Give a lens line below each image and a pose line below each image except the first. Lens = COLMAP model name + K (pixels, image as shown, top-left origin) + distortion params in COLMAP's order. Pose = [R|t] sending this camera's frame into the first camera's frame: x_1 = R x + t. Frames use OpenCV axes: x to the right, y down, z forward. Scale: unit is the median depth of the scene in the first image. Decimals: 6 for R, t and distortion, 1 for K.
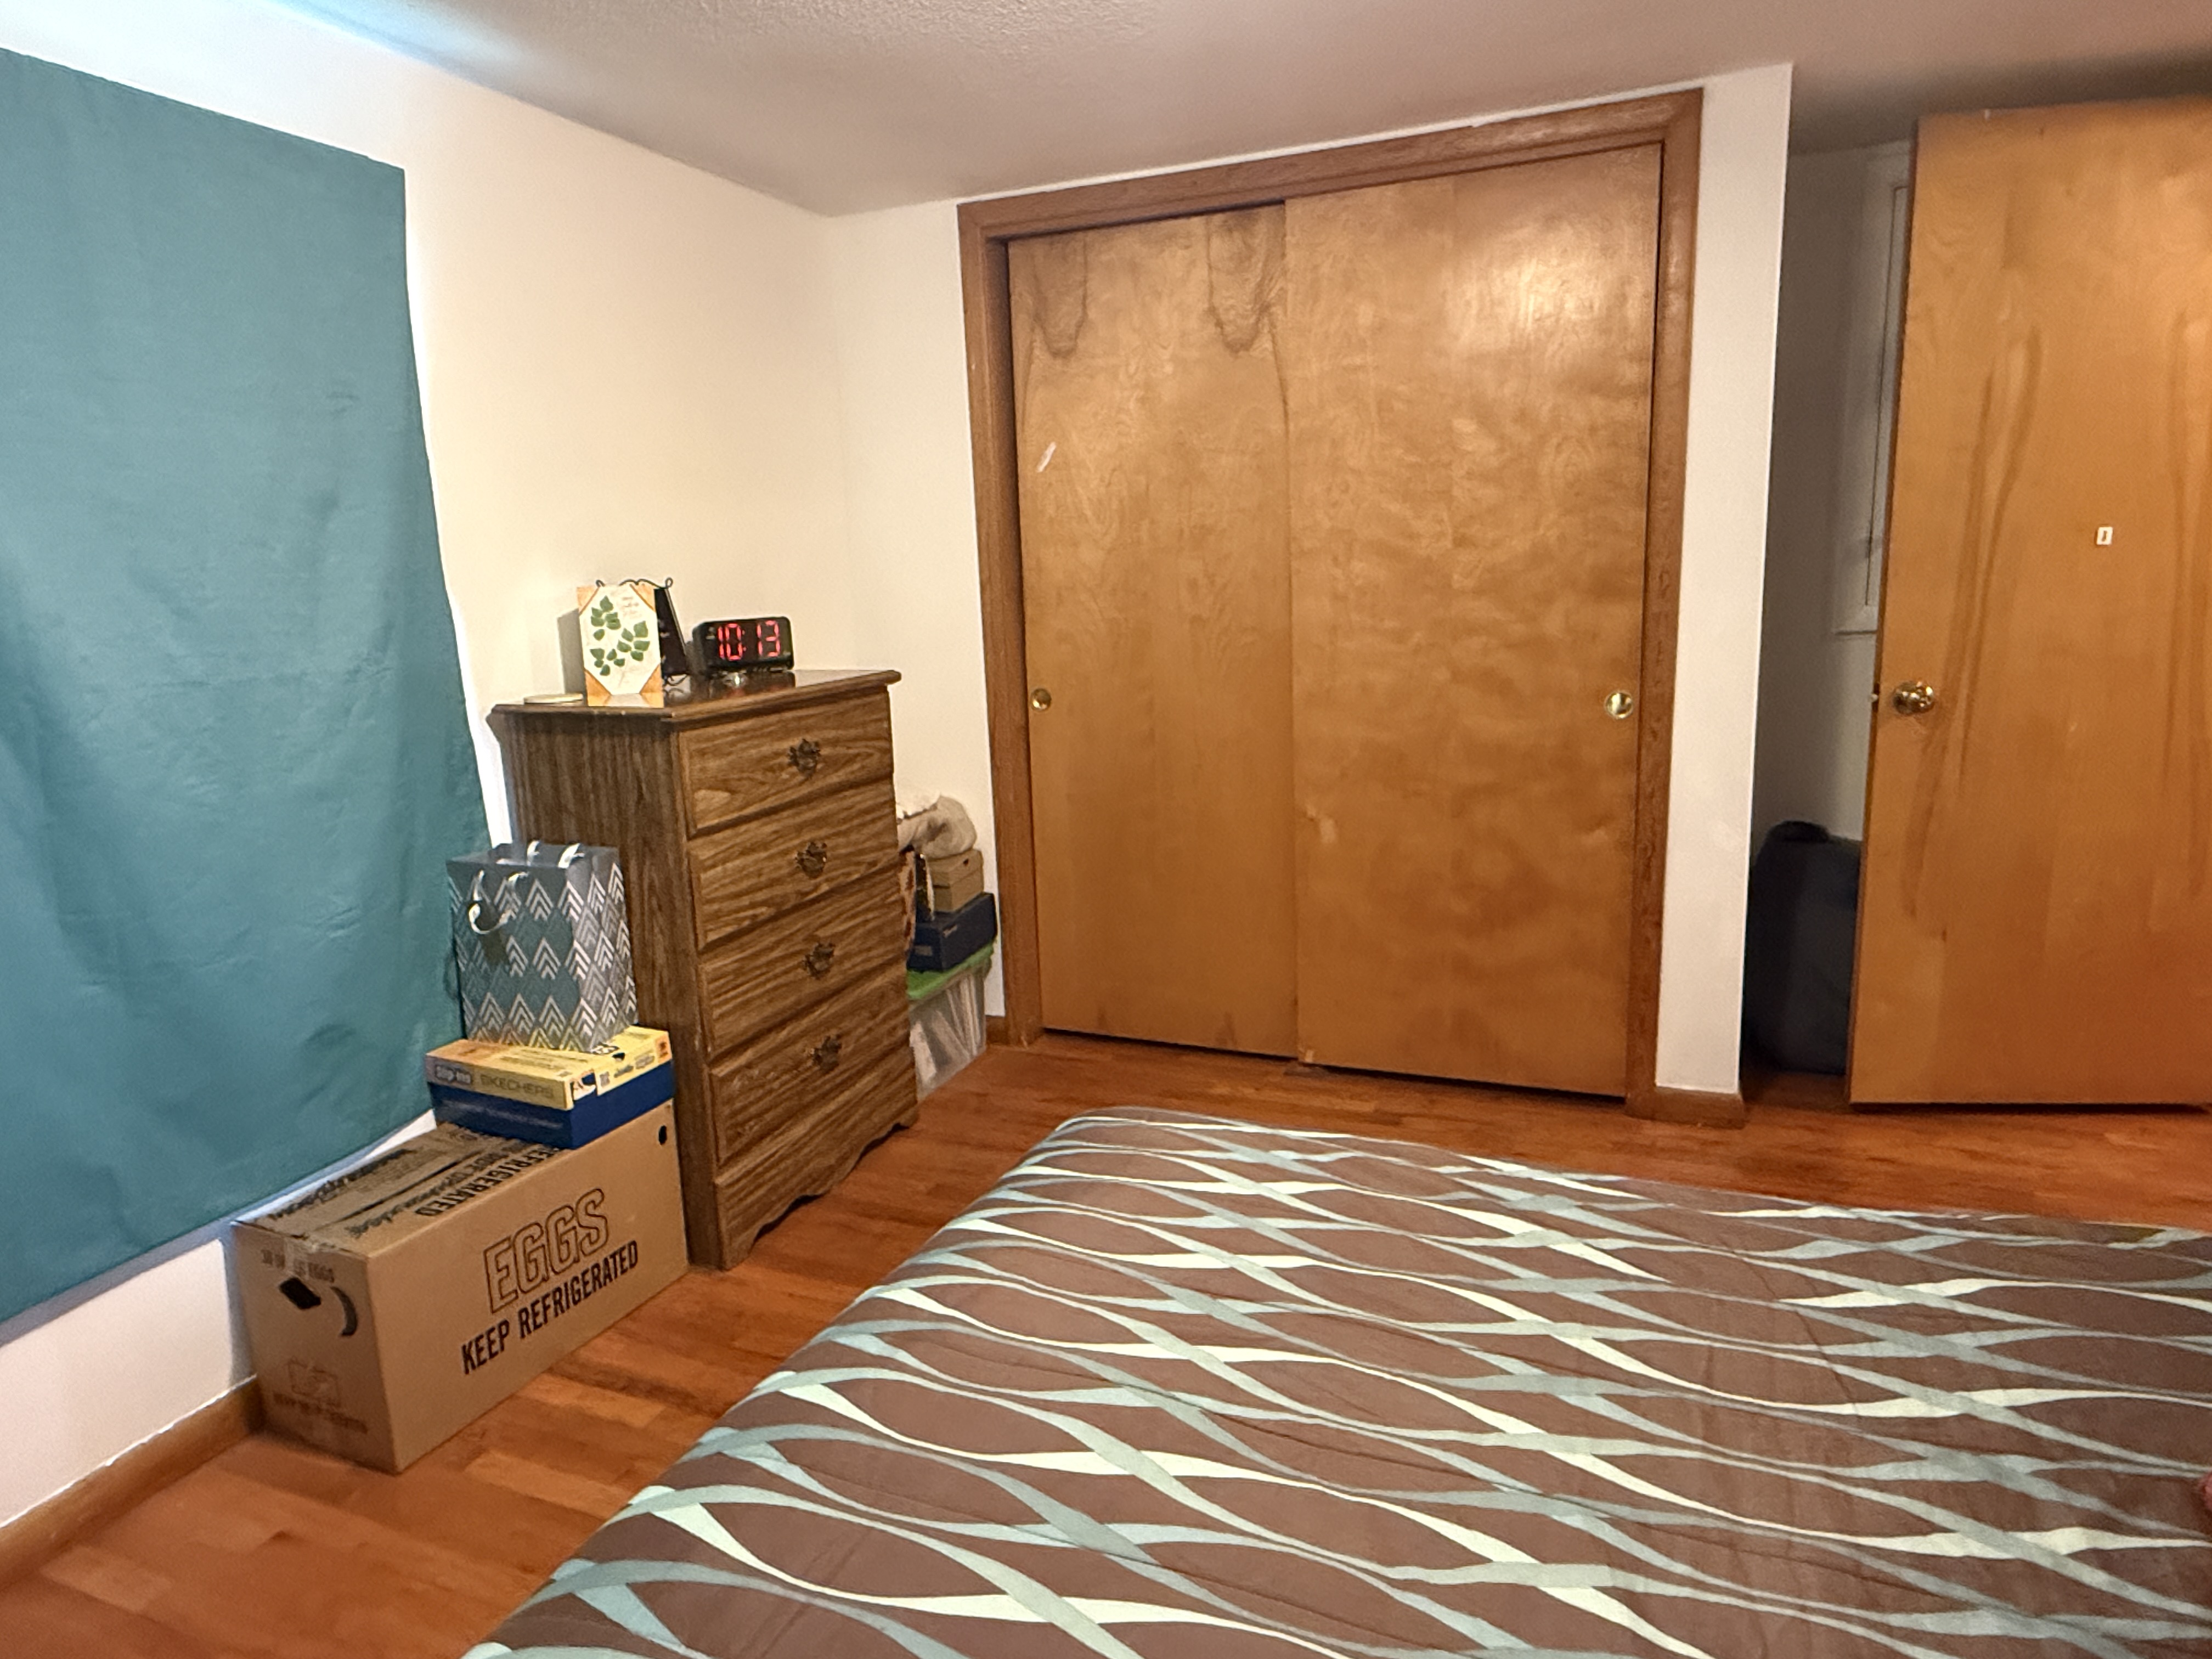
lens RADIAL K [[1334.6, 0, 1106.0], [0, 1334.6, 829.5], [0, 0, 1]] dist [0.001271, -0.000064]
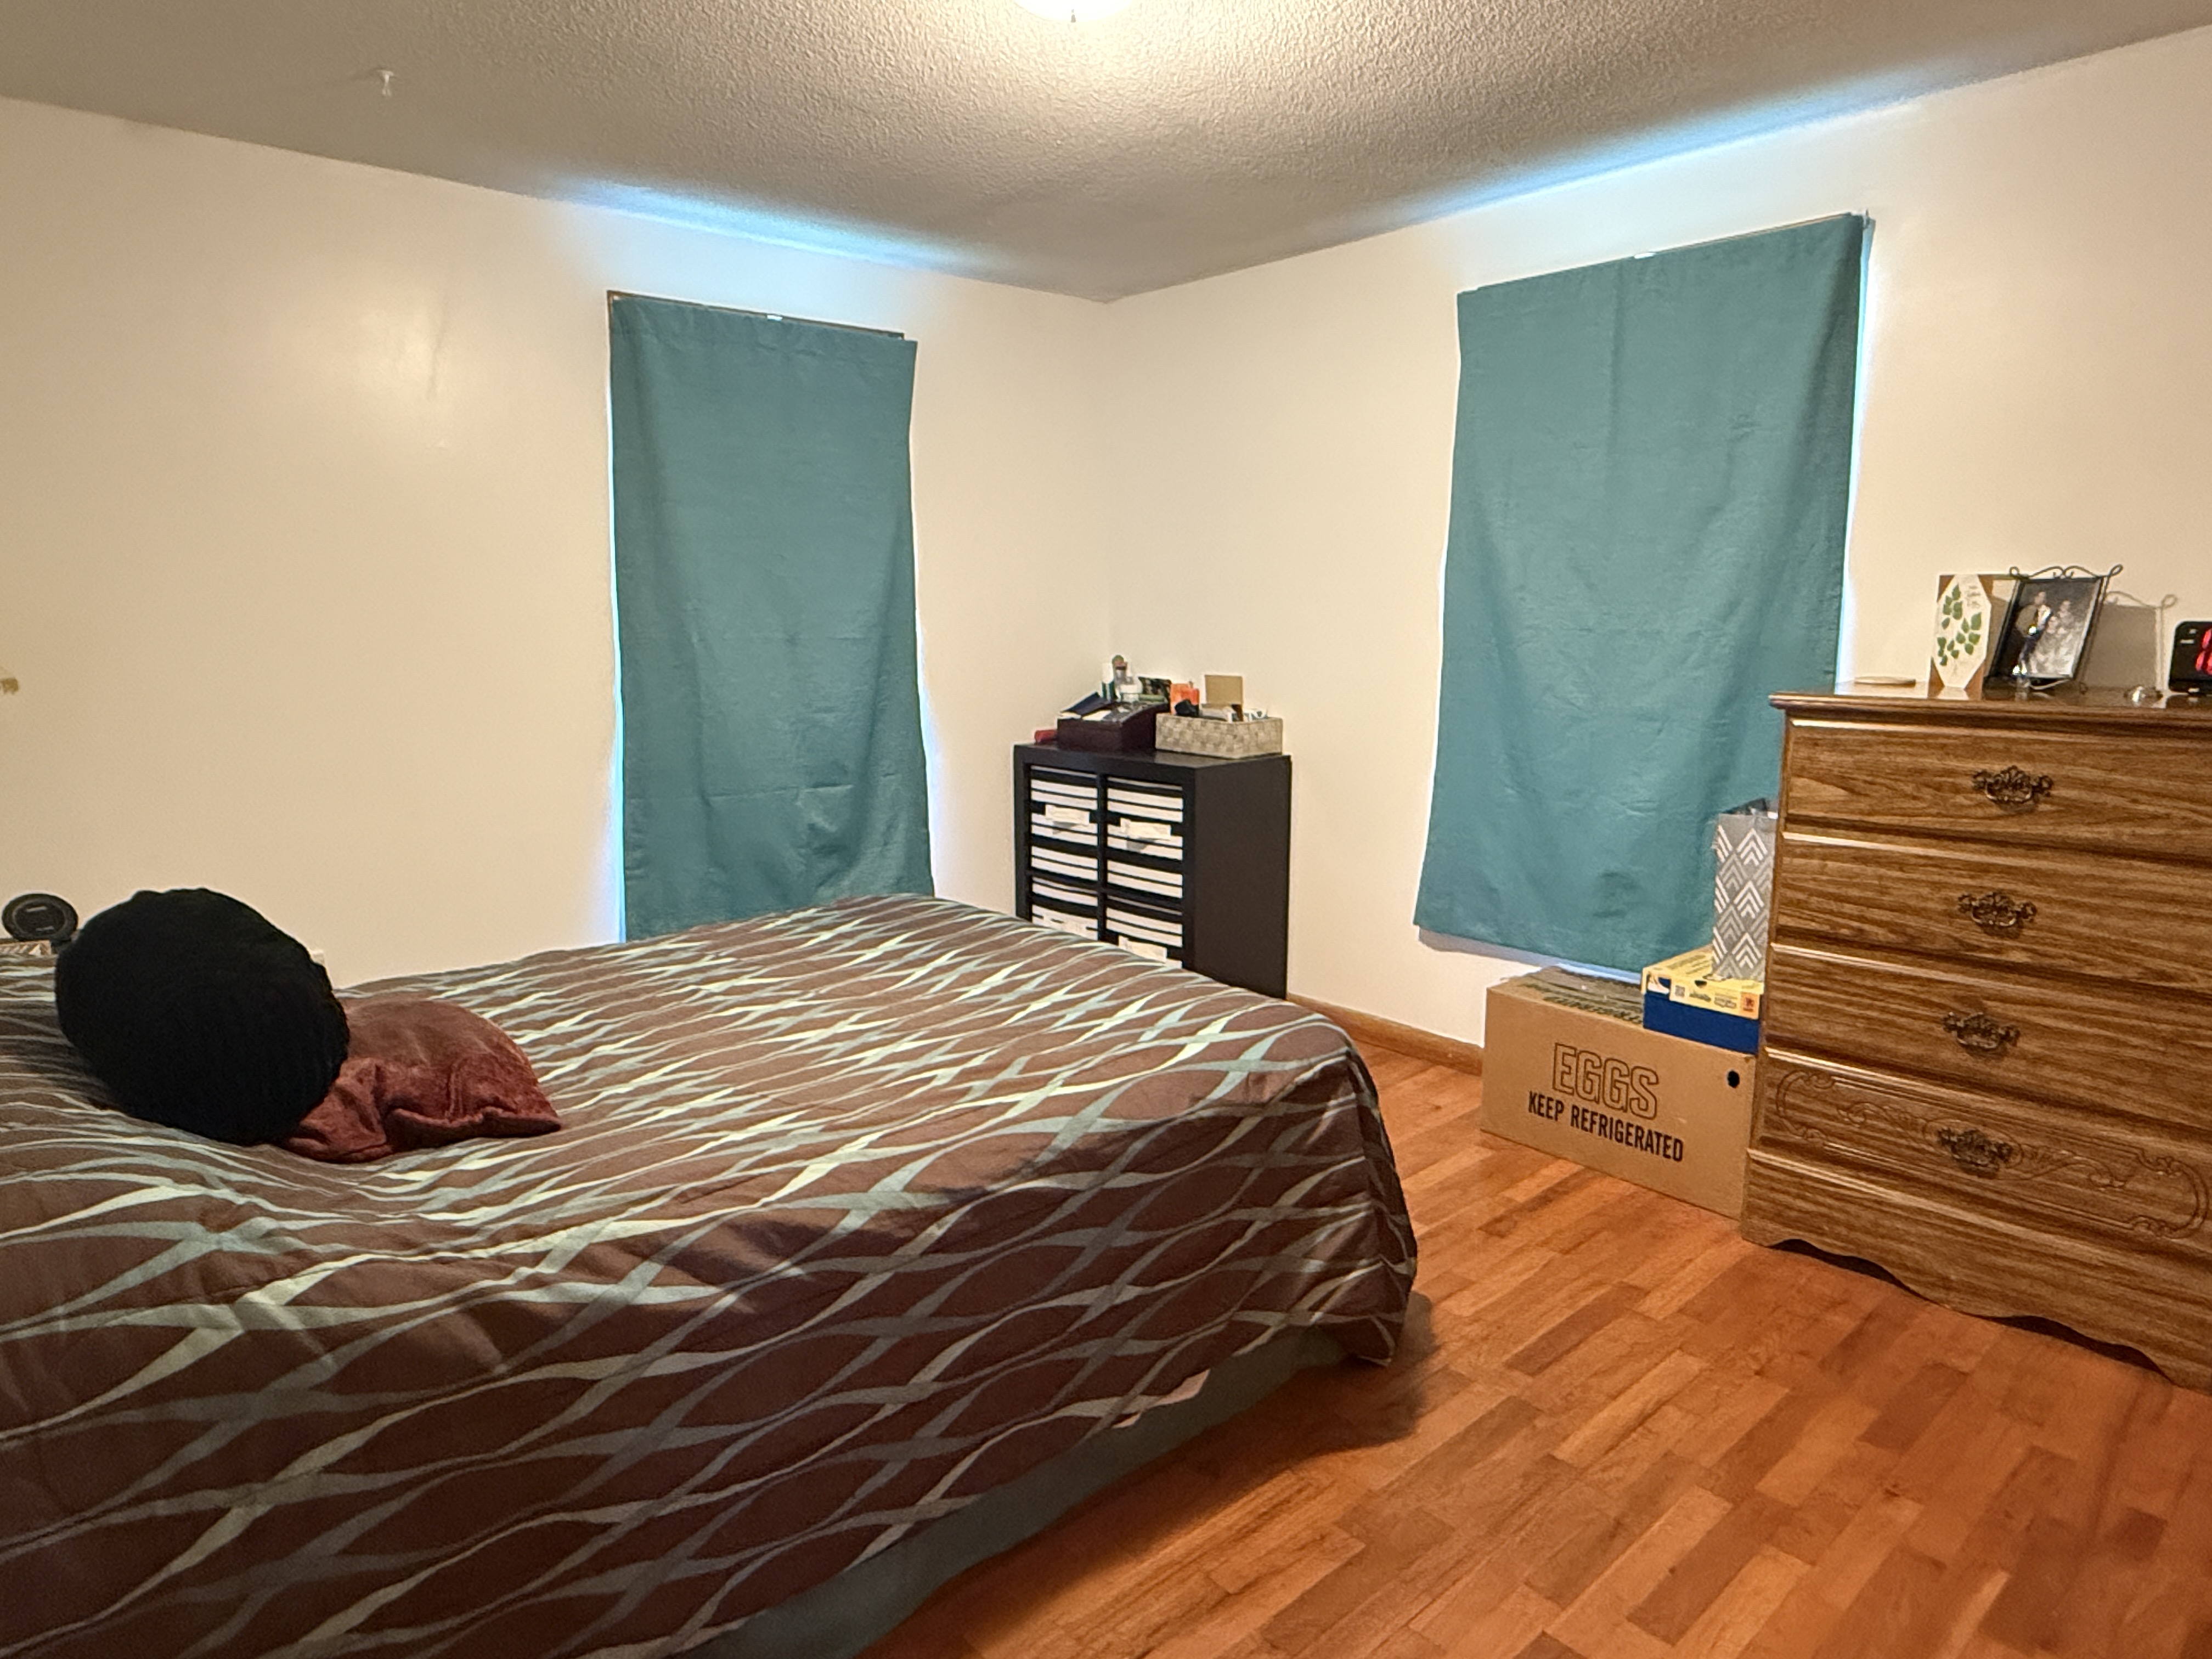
lens RADIAL K [[1334.6, 0, 1106.0], [0, 1334.6, 829.5], [0, 0, 1]] dist [0.001271, -0.000064]
pose [[-0.429385, 0.194386, -0.881954, 0.845143], [-0.153403, 0.946672, 0.283335, -0.202858], [0.889998, 0.256954, -0.376668, 0.939055]]
